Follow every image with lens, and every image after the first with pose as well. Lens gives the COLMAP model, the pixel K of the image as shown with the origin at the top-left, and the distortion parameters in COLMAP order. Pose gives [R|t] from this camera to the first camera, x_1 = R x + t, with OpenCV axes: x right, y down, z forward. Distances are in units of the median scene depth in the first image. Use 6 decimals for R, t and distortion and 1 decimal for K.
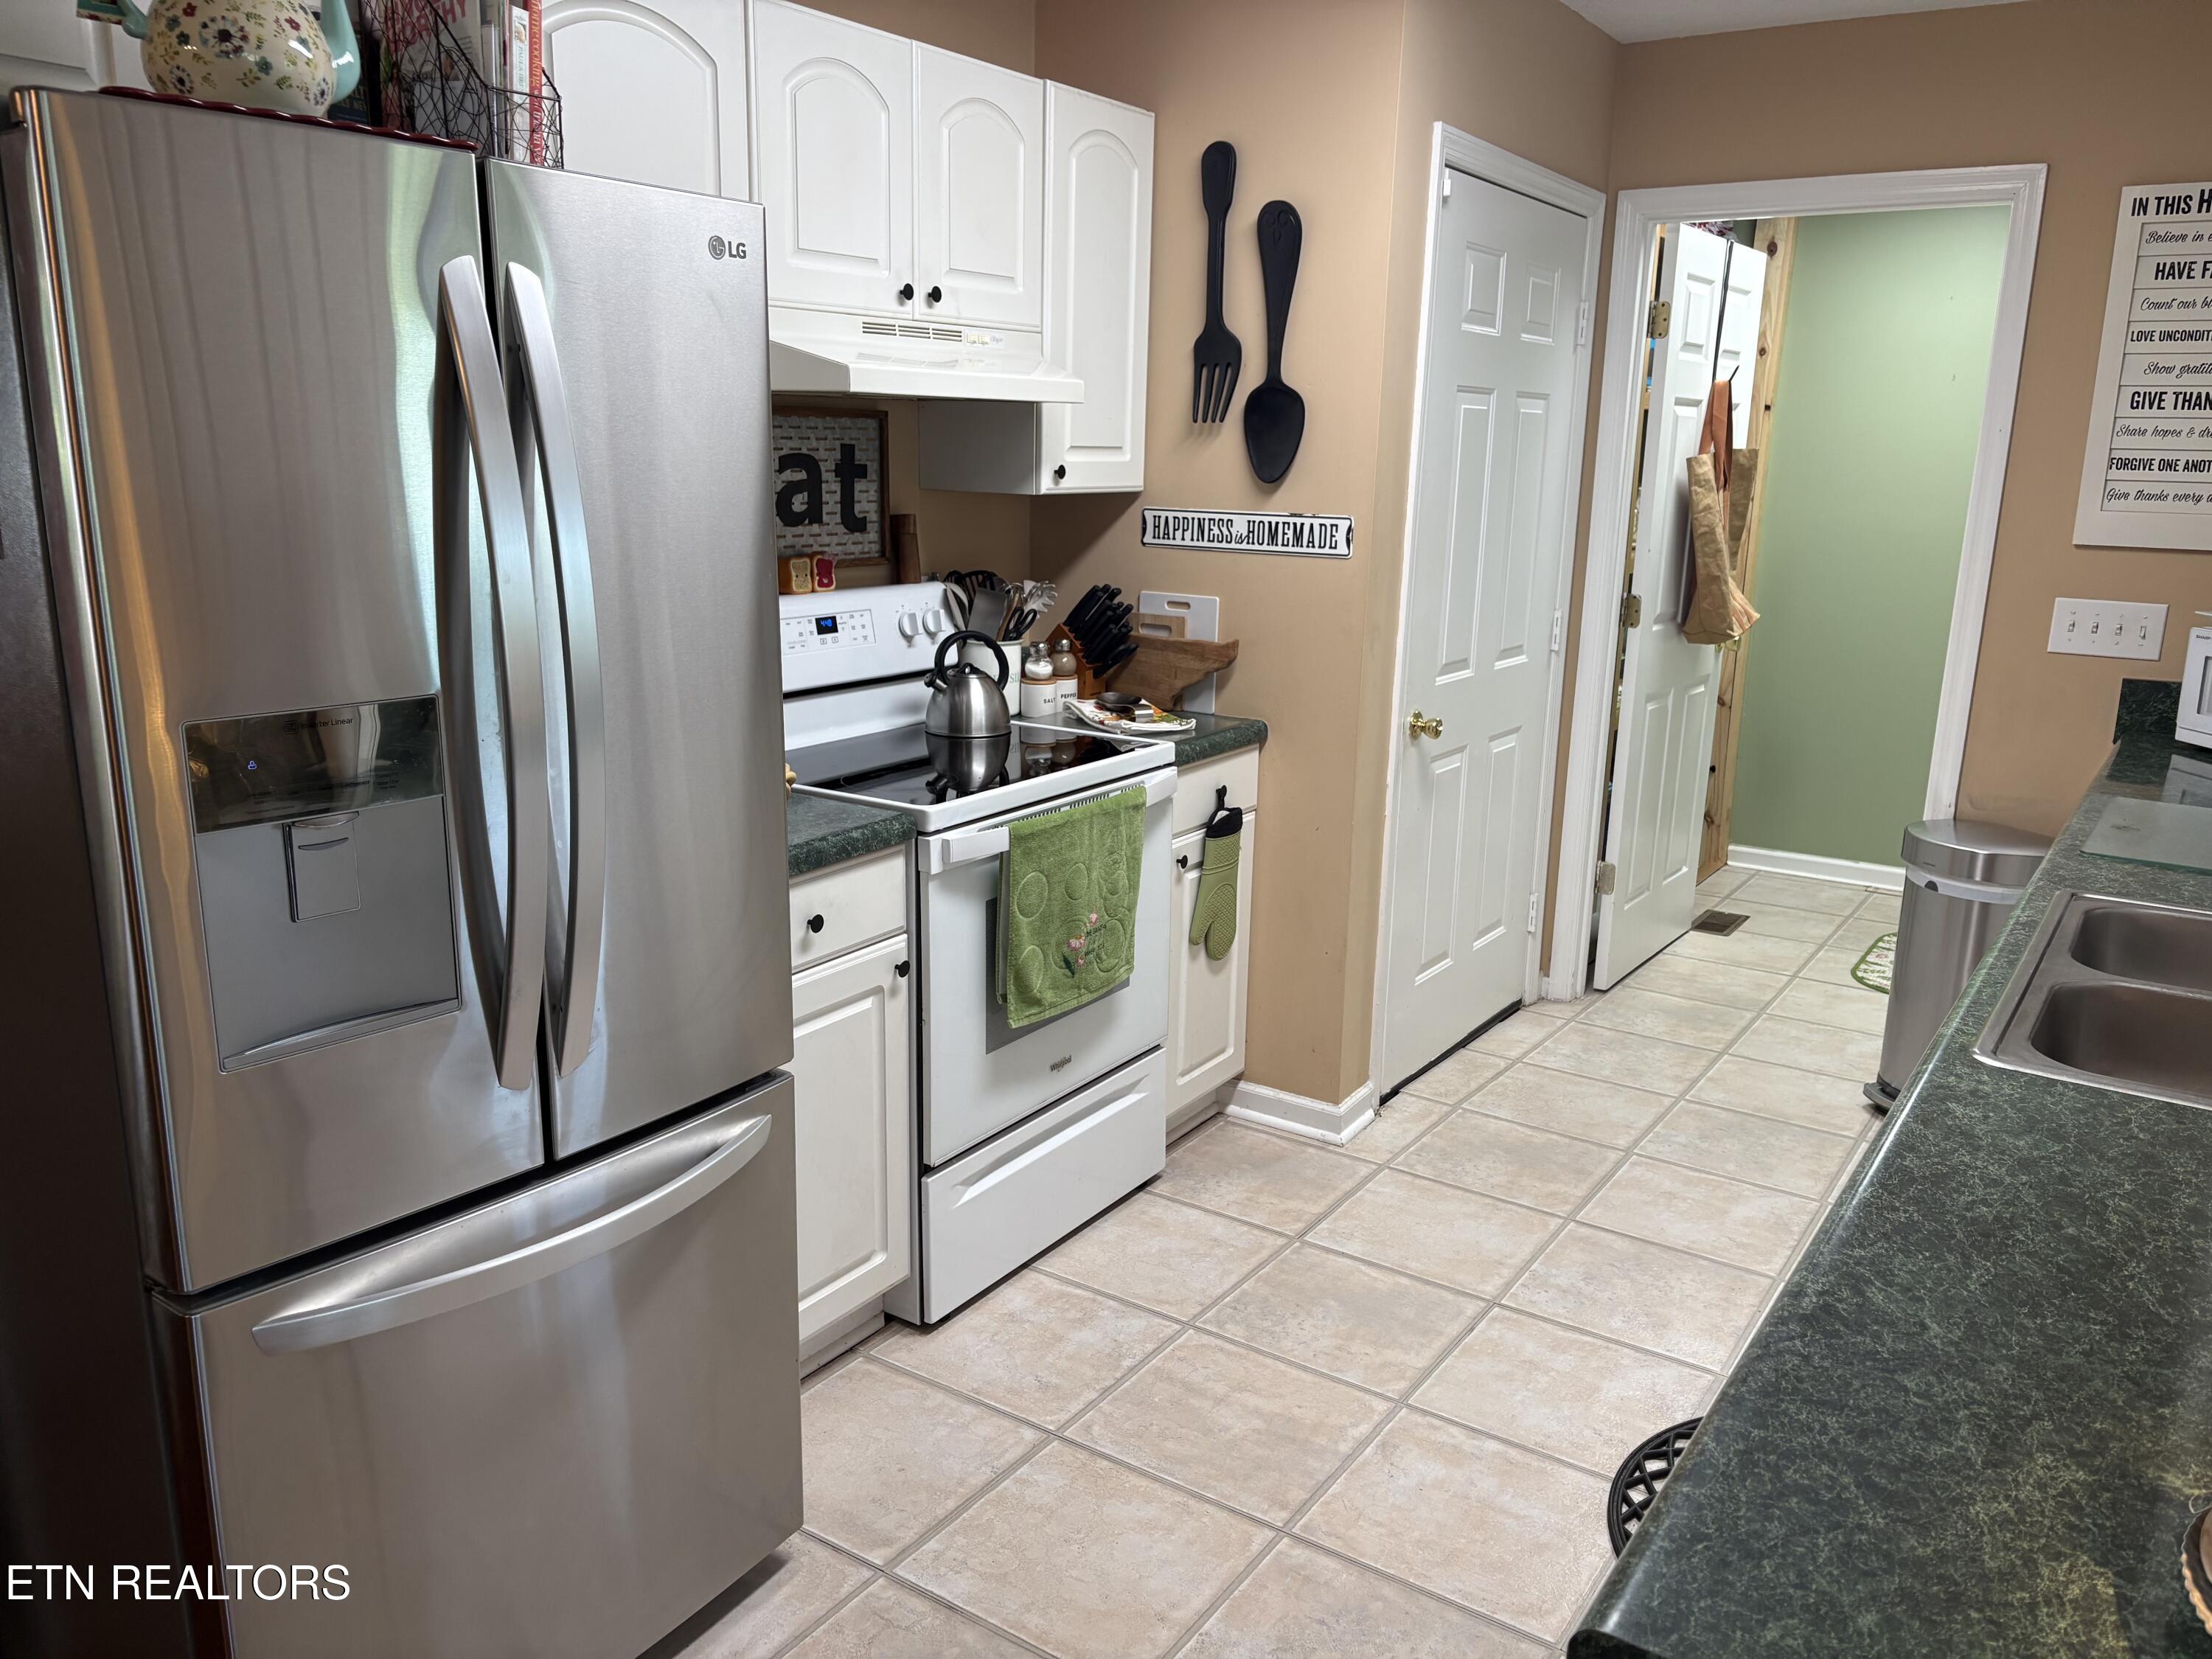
lens RADIAL K [[1670.4, 0, 1113.4], [0, 1670.4, 844.4], [0, 0, 1]] dist [0.039723, -0.040697]
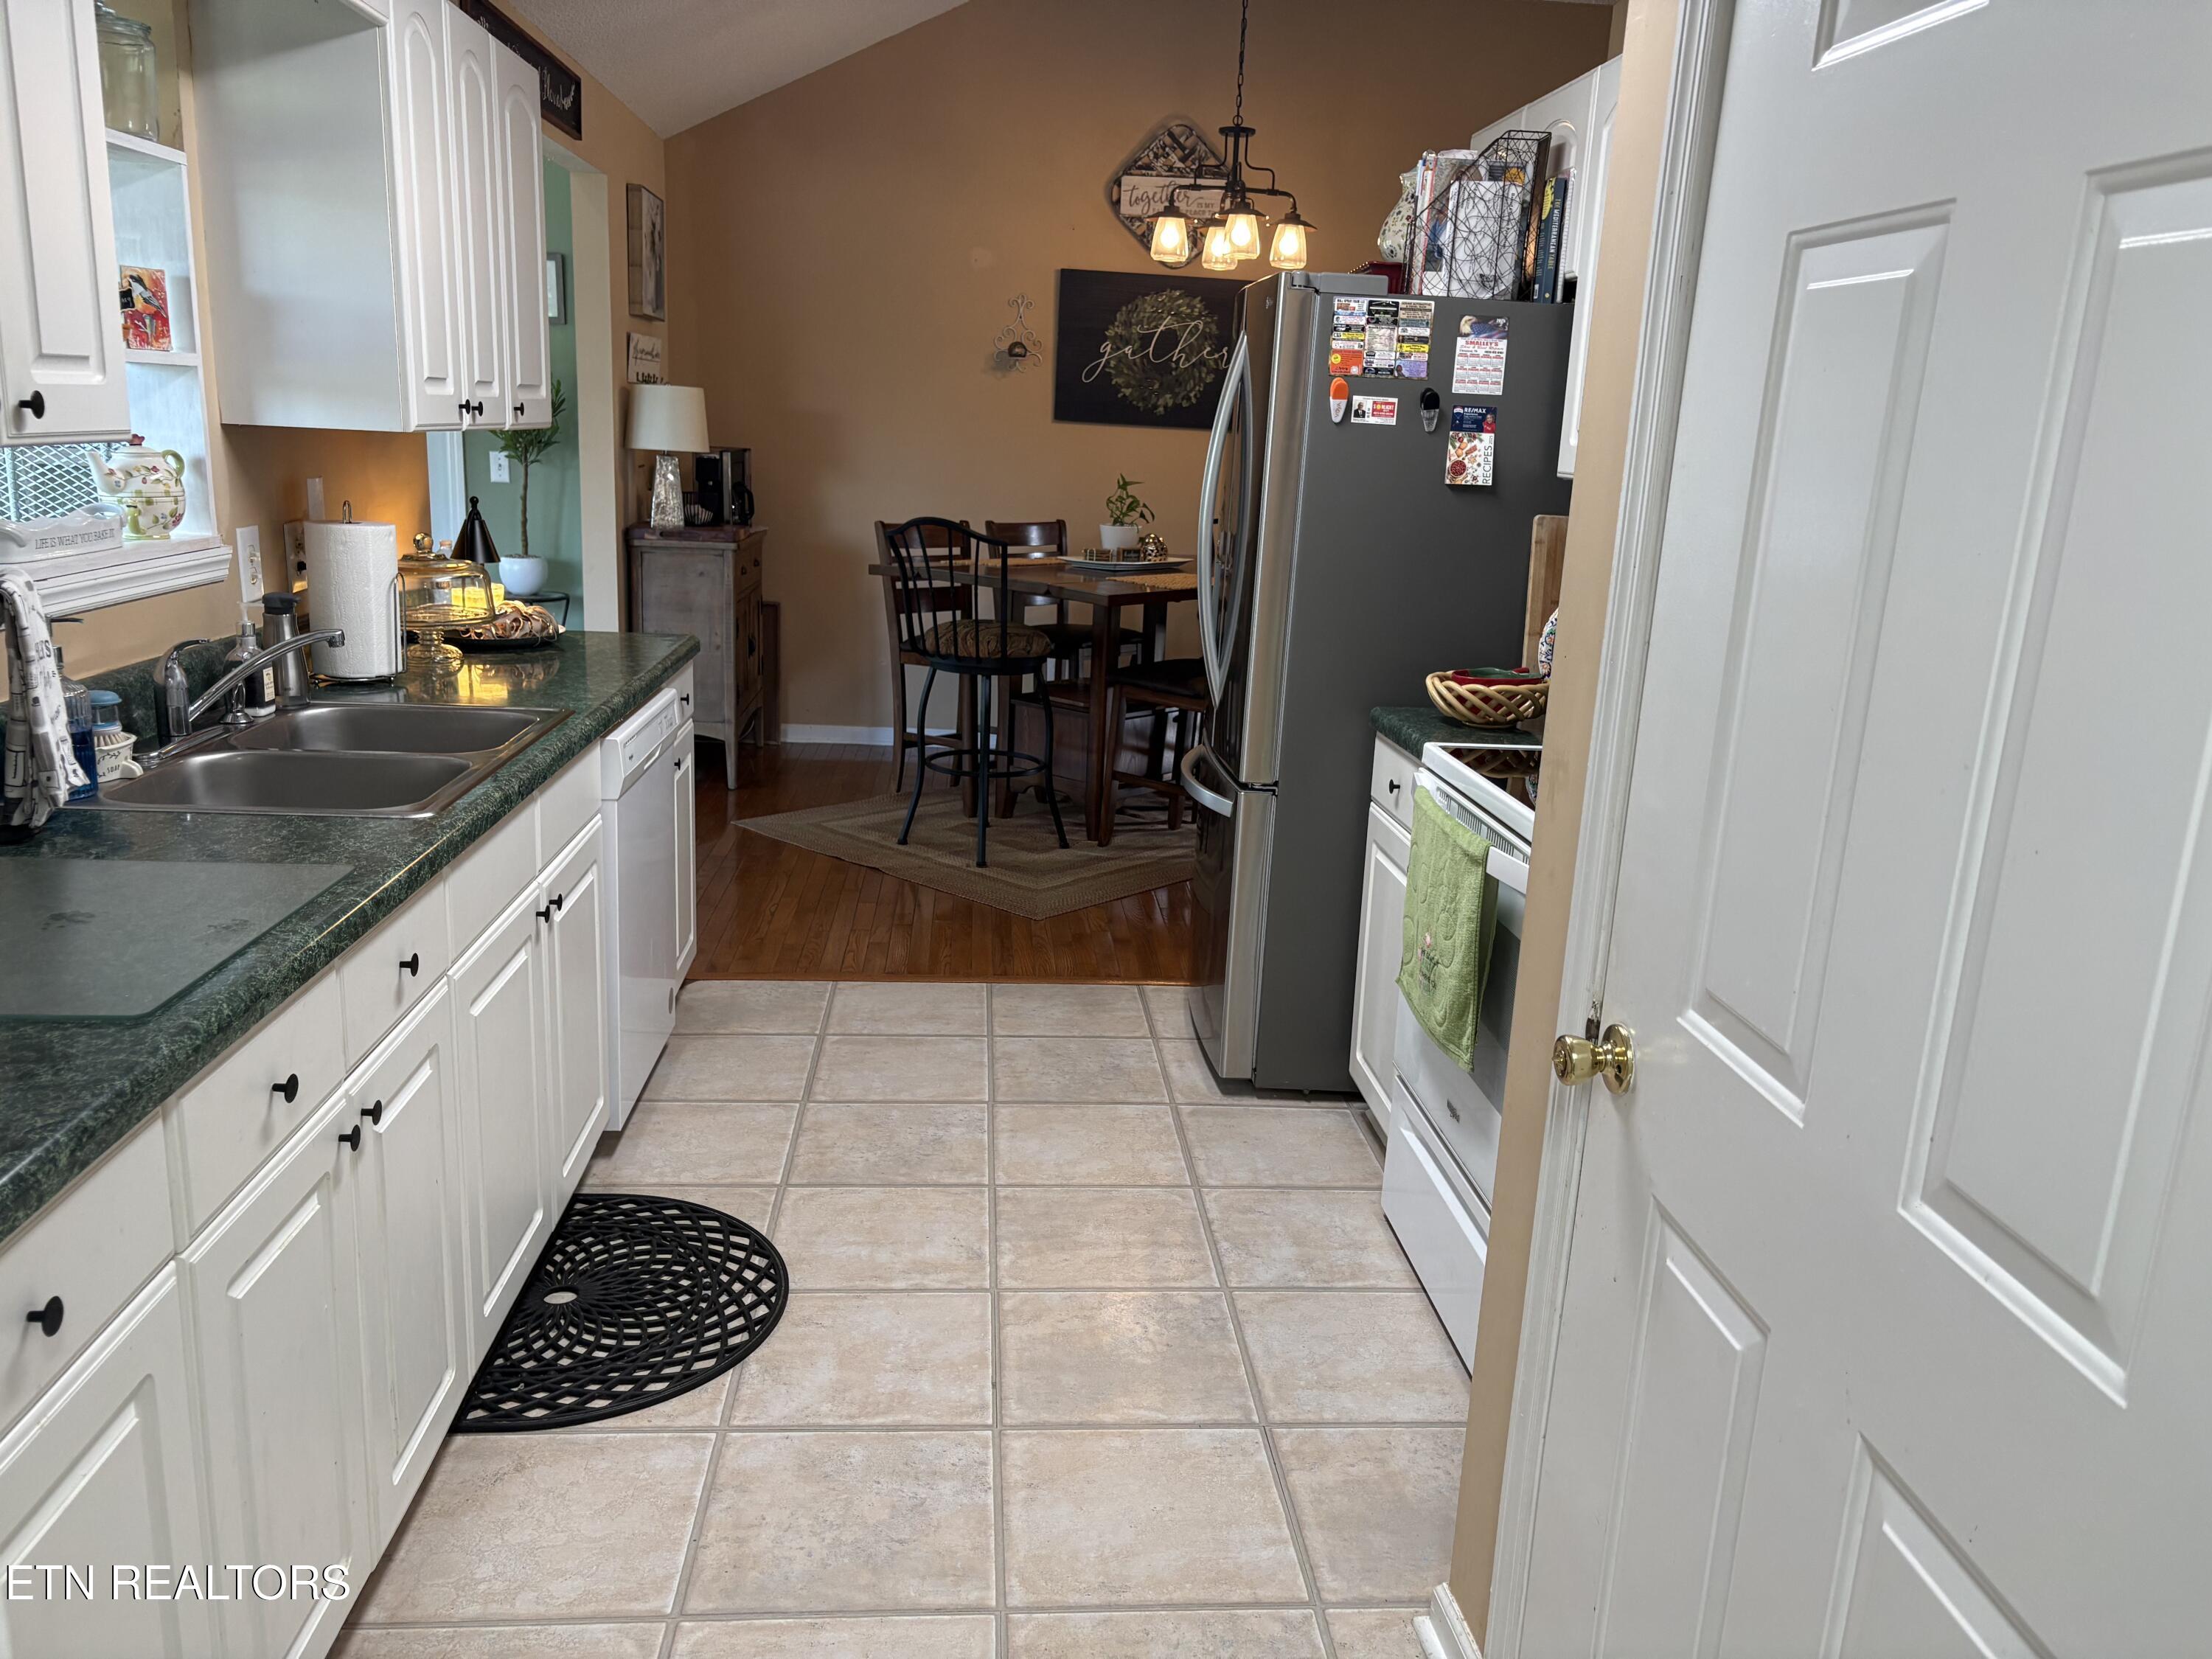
lens RADIAL K [[1670.4, 0, 1113.4], [0, 1670.4, 844.4], [0, 0, 1]] dist [0.039723, -0.040697]
pose [[-0.779700, 0.104315, -0.617403, 0.541665], [-0.206083, 0.888338, 0.410347, -0.270070], [0.591268, 0.447184, -0.671139, 1.197430]]
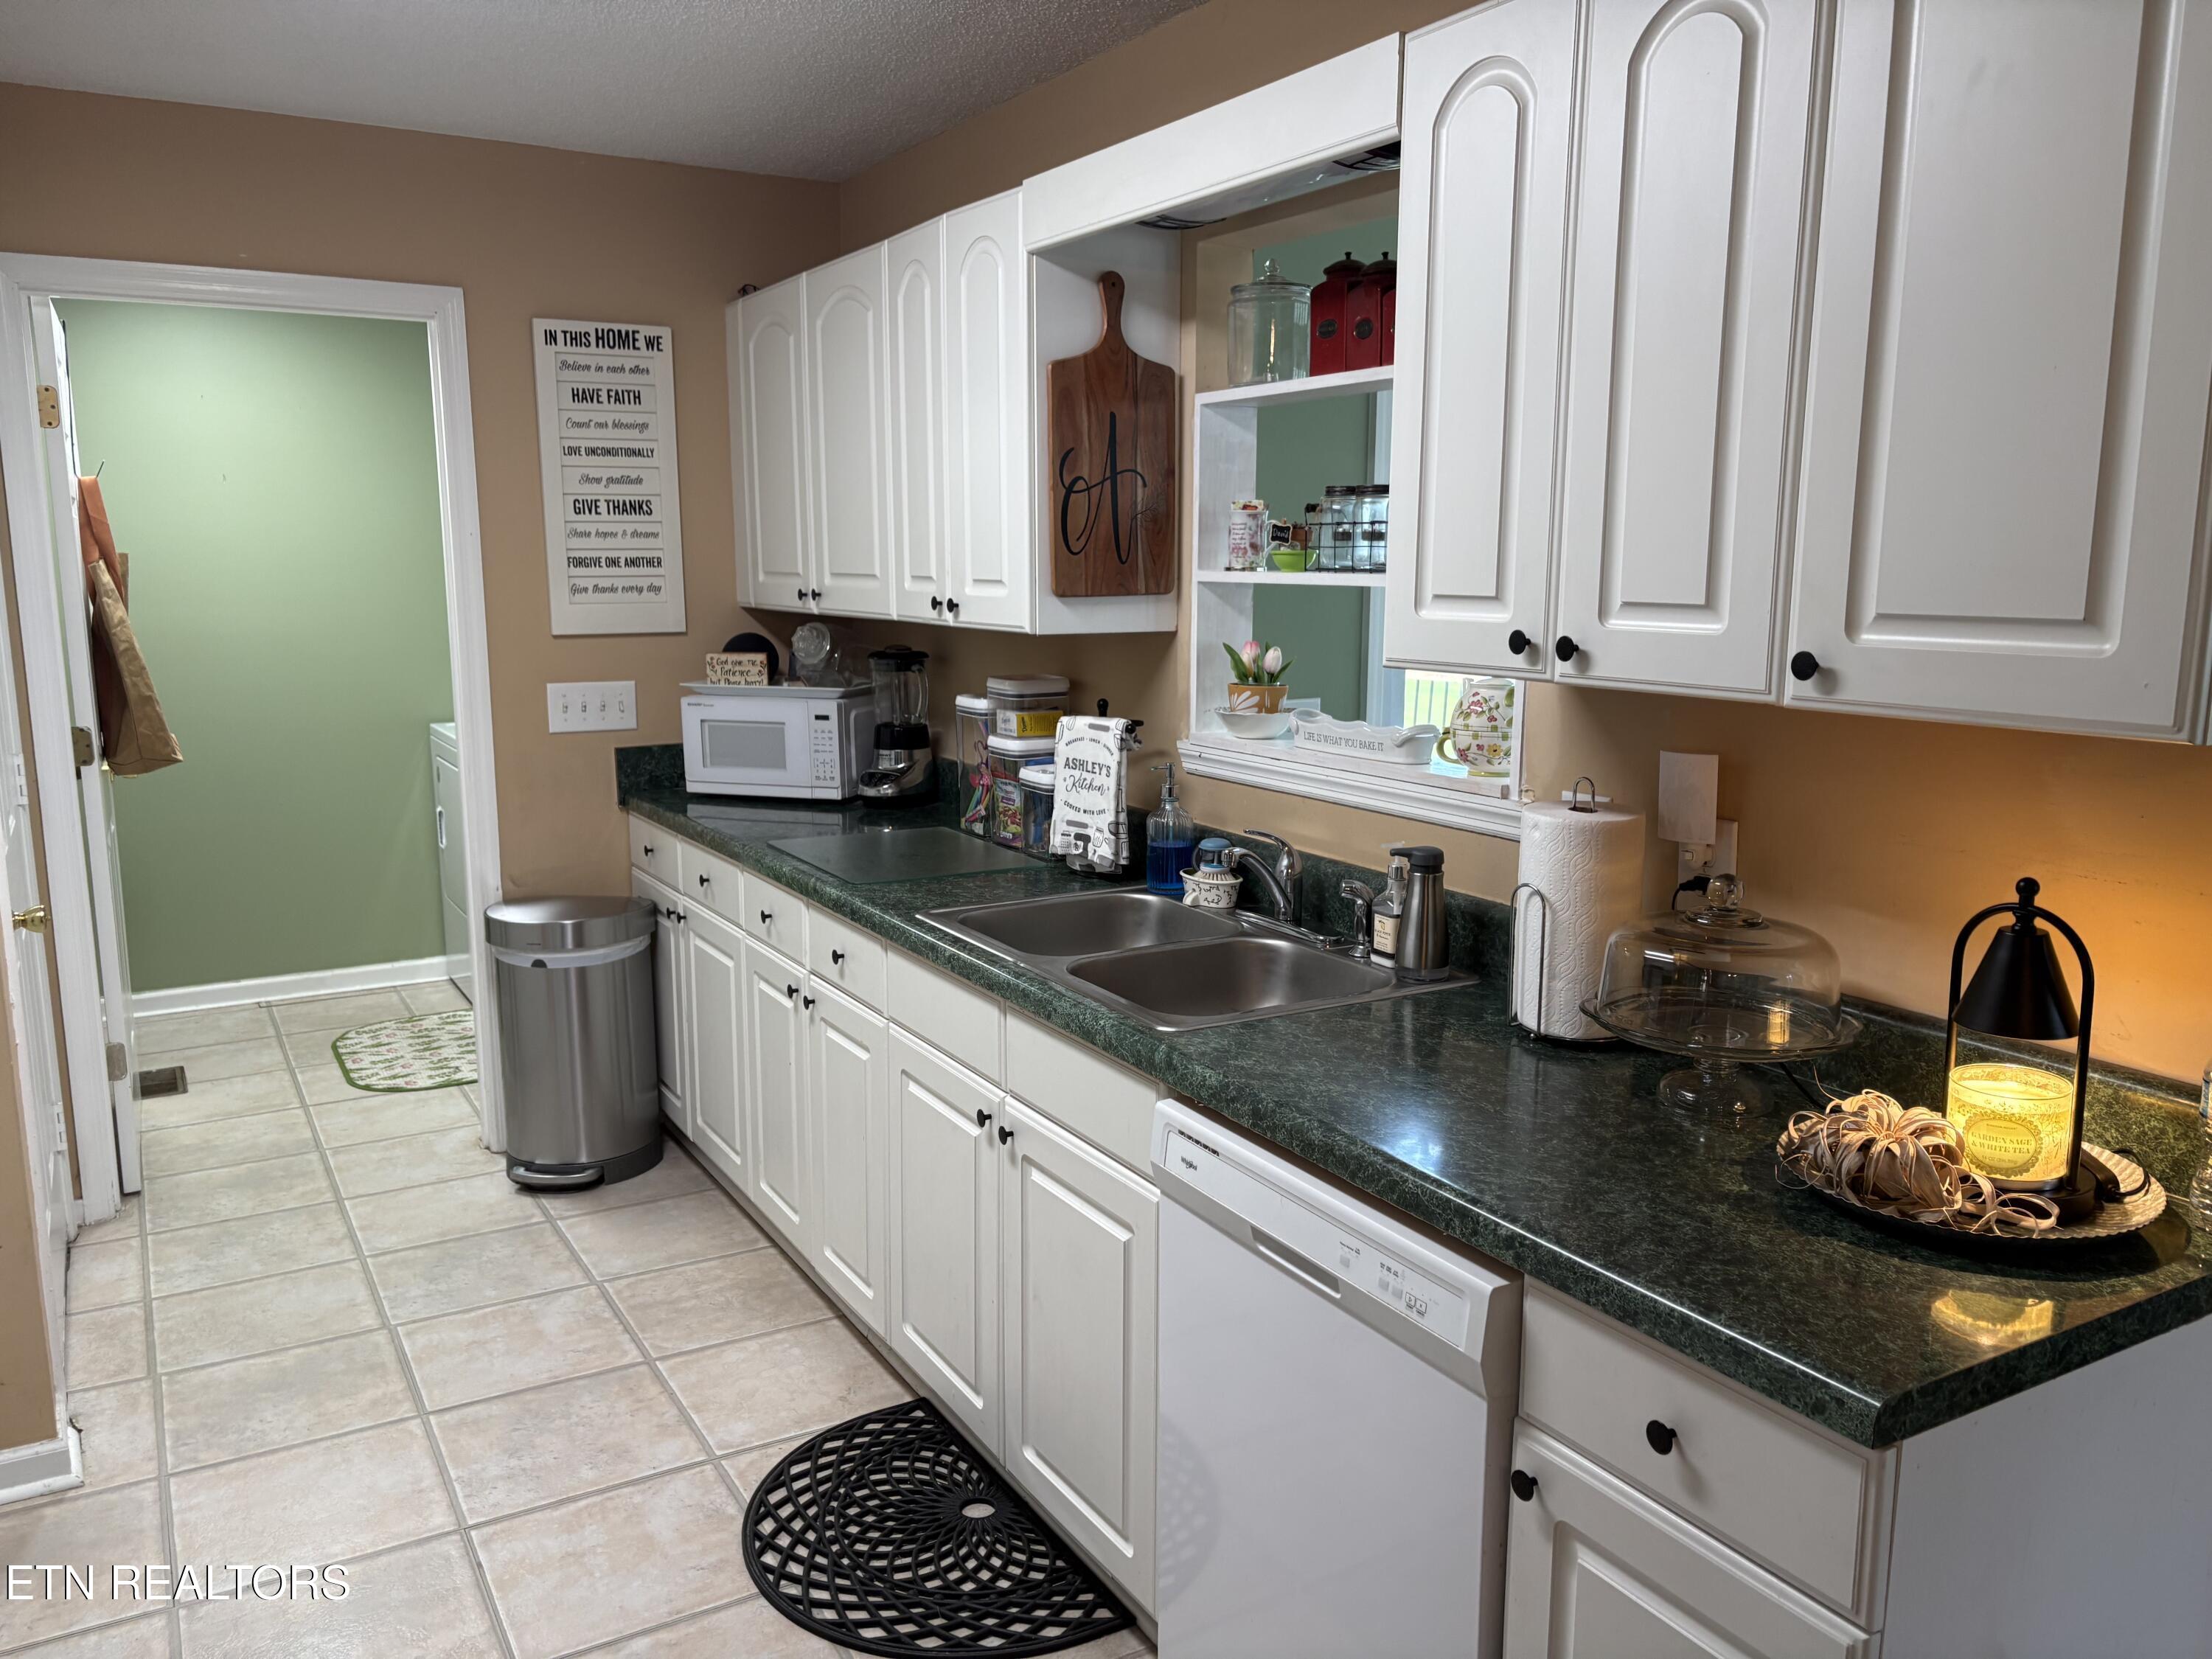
lens RADIAL K [[1670.4, 0, 1113.4], [0, 1670.4, 844.4], [0, 0, 1]] dist [0.039723, -0.040697]
pose [[0.430307, -0.177738, 0.885011, -0.279147], [0.222975, 0.970971, 0.086587, -0.059916], [-0.874710, 0.160076, 0.457447, 0.203786]]
